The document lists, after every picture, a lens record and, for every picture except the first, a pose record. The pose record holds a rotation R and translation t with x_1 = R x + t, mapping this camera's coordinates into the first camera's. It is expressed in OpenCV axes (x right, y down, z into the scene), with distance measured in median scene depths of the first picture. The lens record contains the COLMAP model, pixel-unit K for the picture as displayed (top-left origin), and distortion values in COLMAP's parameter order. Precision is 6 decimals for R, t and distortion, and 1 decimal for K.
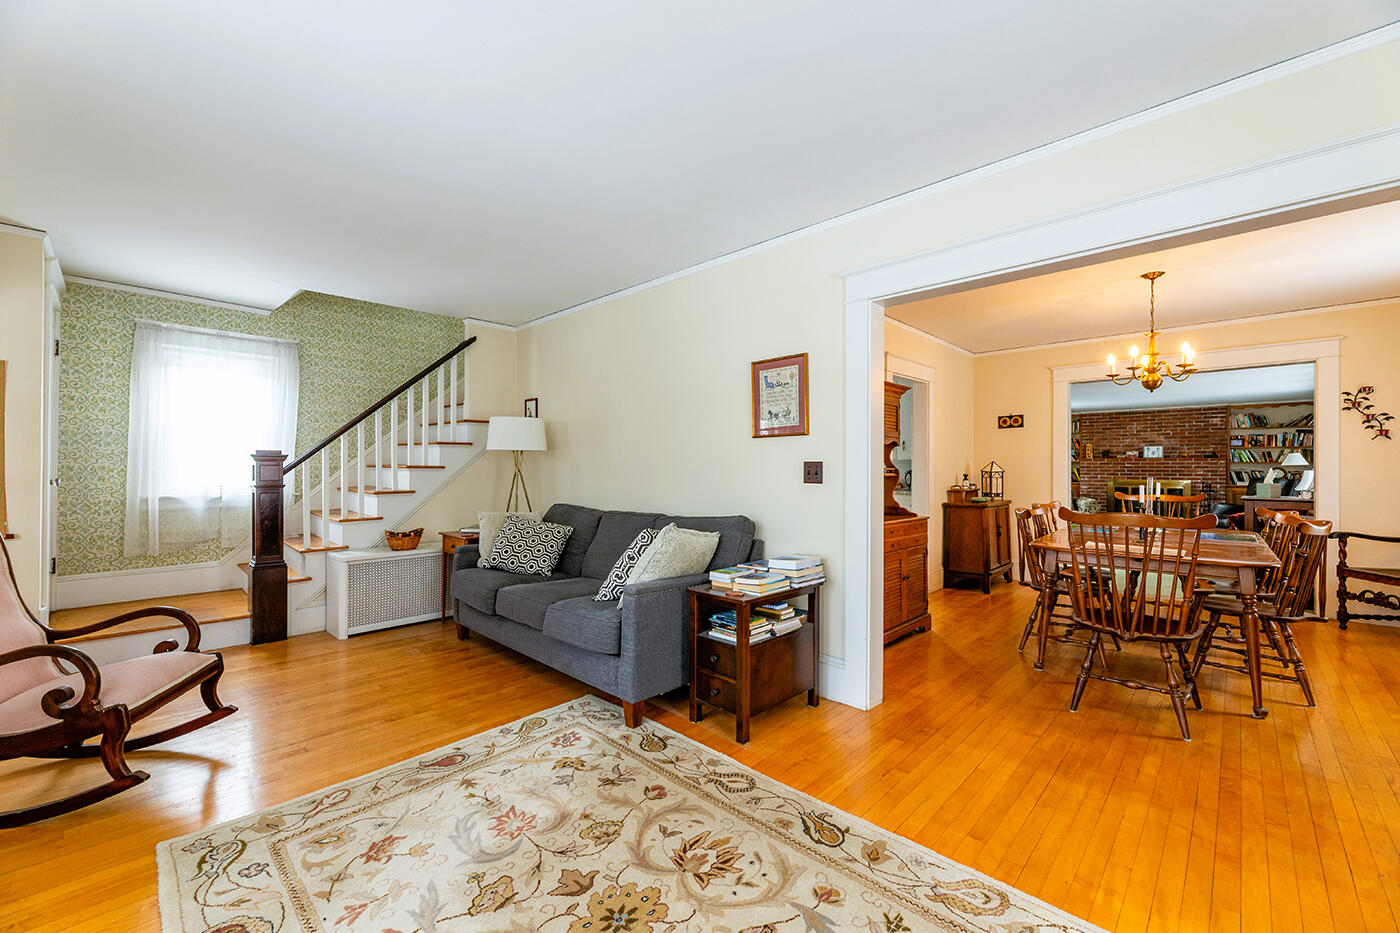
lens RADIAL K [[563.9, 0, 700.0], [0, 563.9, 466.5], [0, 0, 1]] dist [-0.002201, -0.000242]
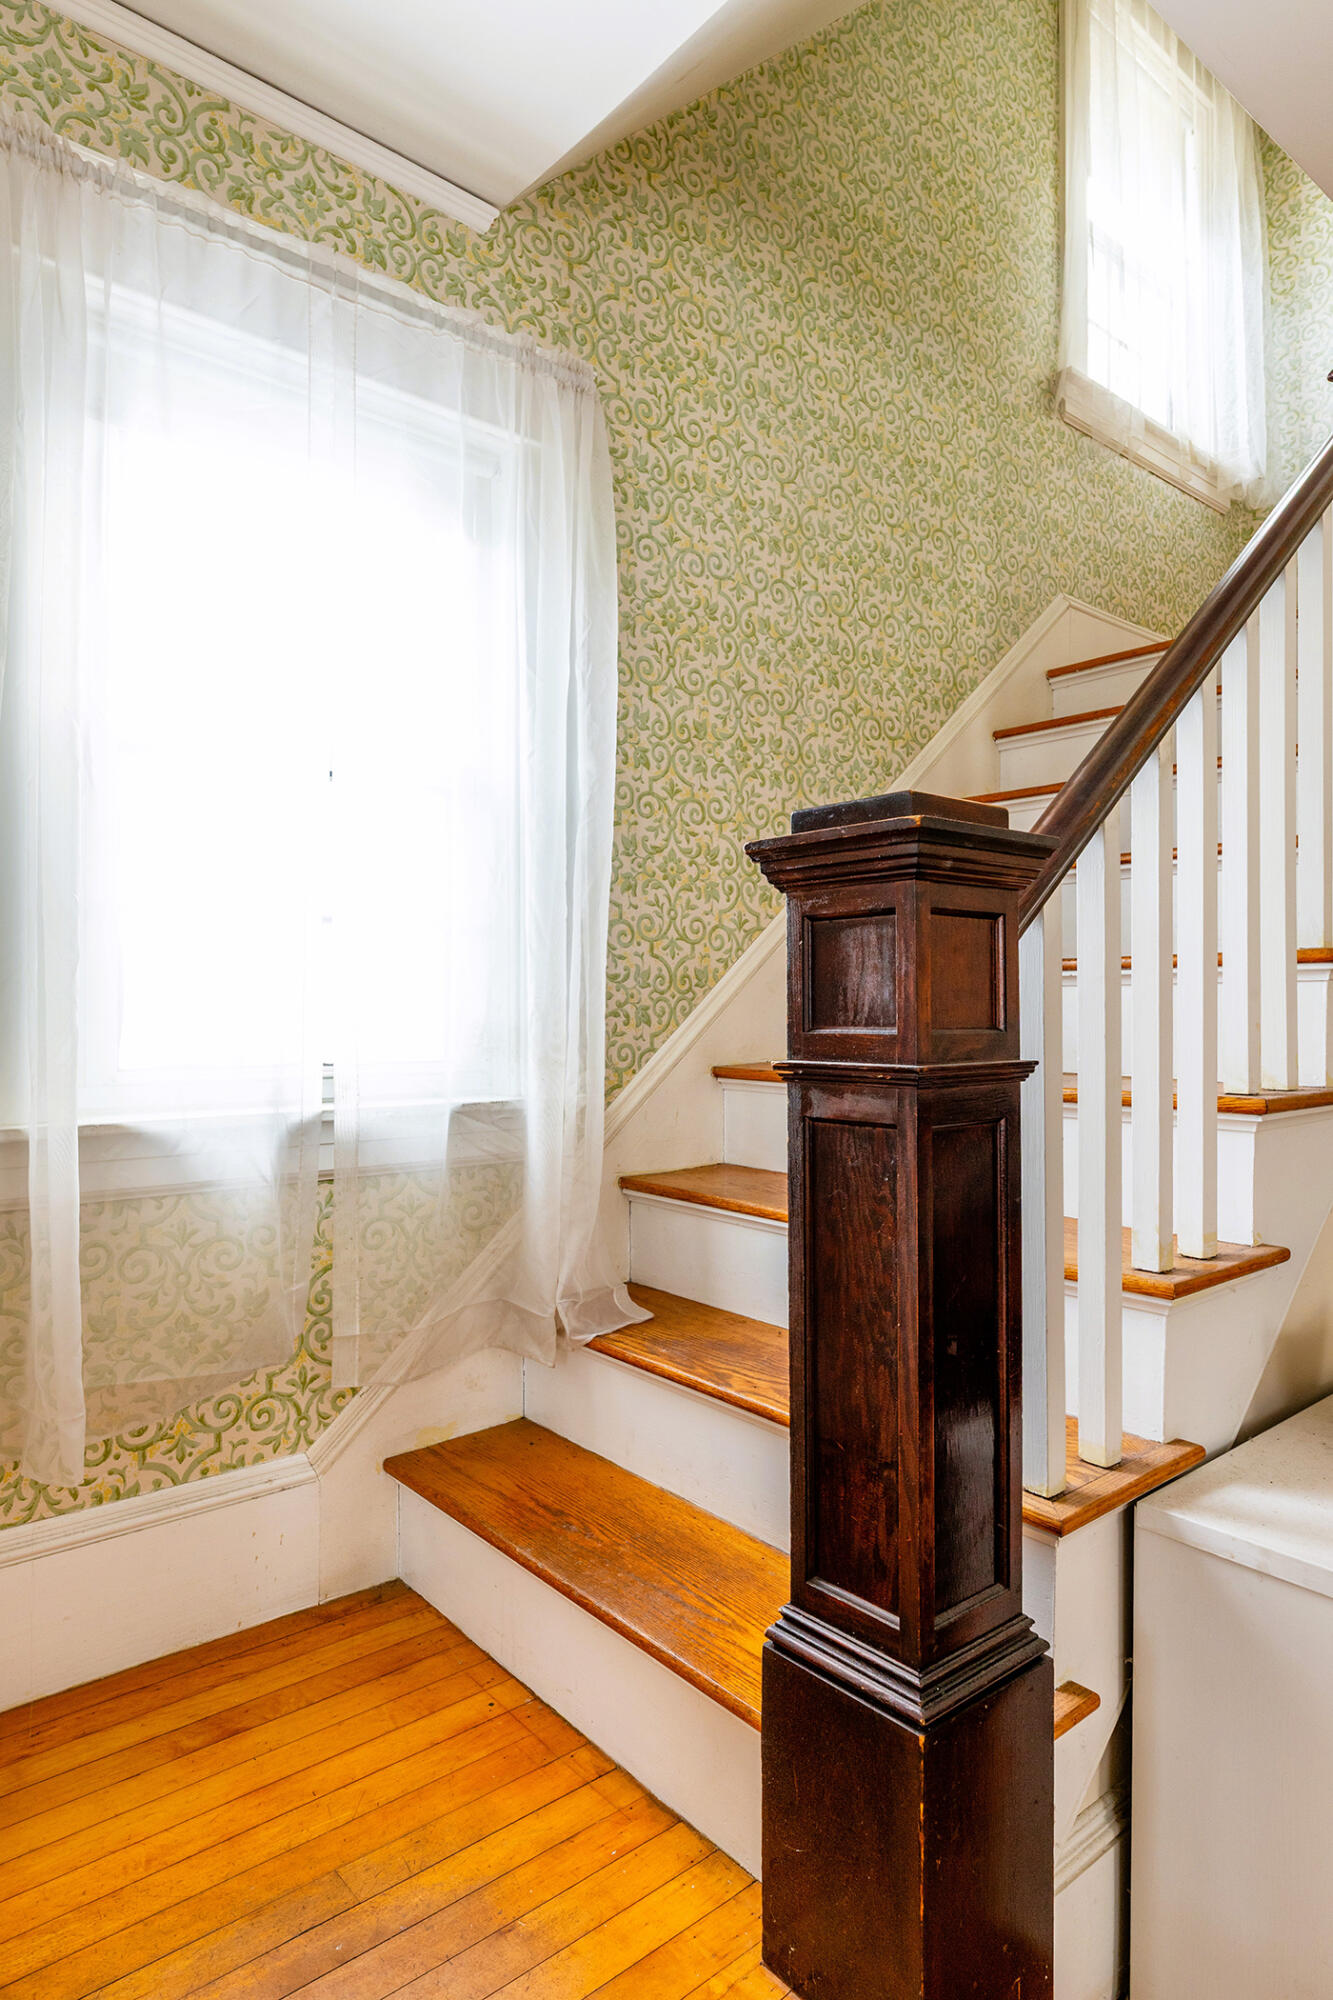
lens RADIAL K [[1158.7, 0, 666.5], [0, 1158.7, 1000.0], [0, 0, 1]] dist [0.018880, -0.000934]
pose [[0.993895, -0.002078, -0.110314, -0.740239], [0.001157, 0.999964, -0.008412, 0.018351], [0.110327, 0.008233, 0.993861, 0.662345]]
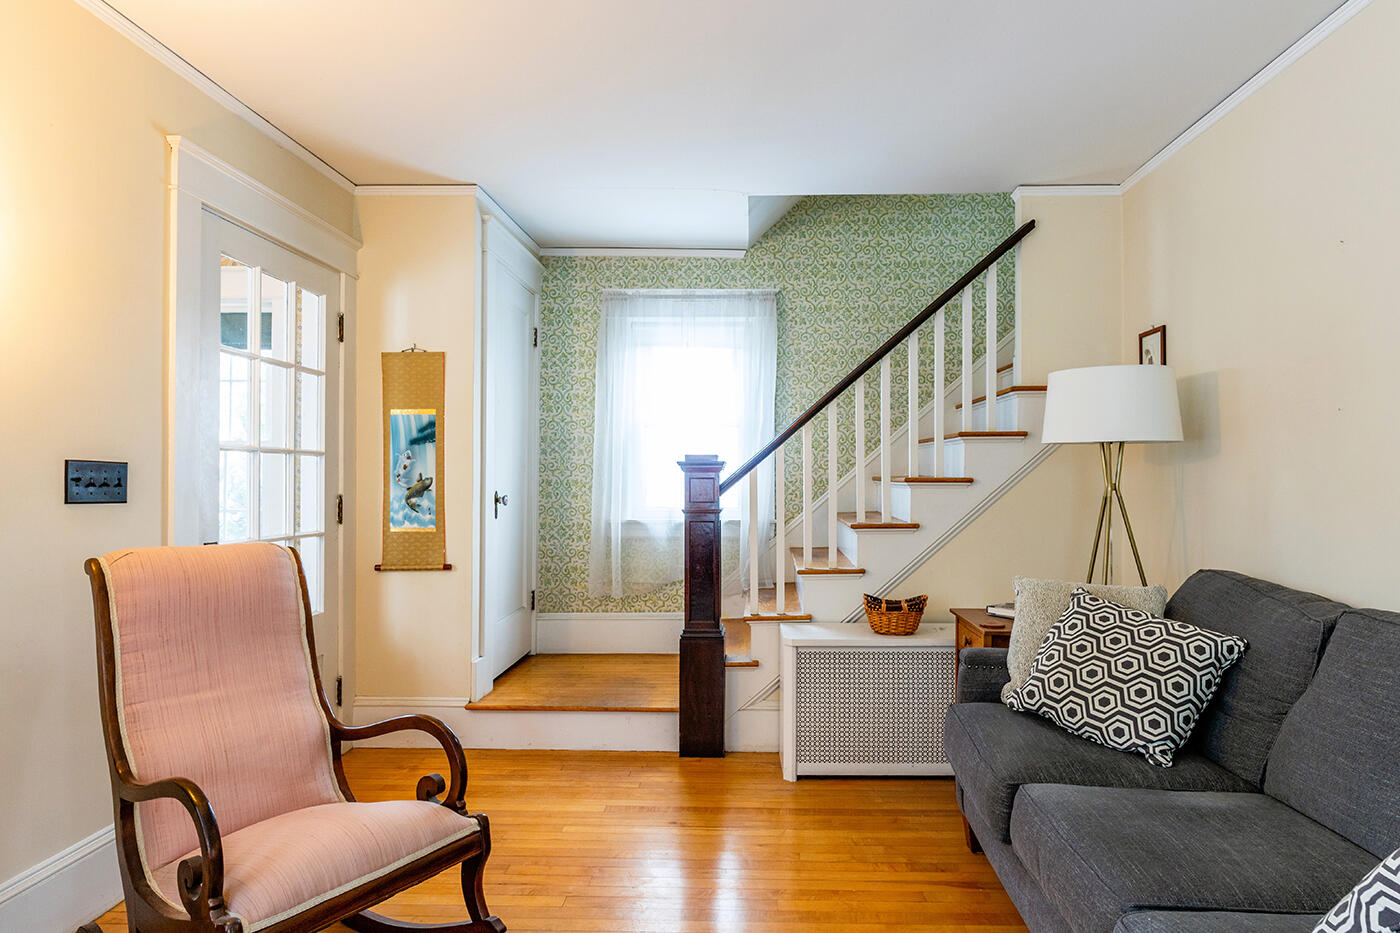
lens RADIAL K [[795.2, 0, 760.4], [0, 795.2, 475.1], [0, 0, 1]] dist [0.000062, -0.000572]
pose [[0.682315, -0.006273, -0.731031, -0.057338], [0.004304, 0.999980, -0.004565, -0.001261], [0.731045, -0.000031, 0.682329, 0.406855]]
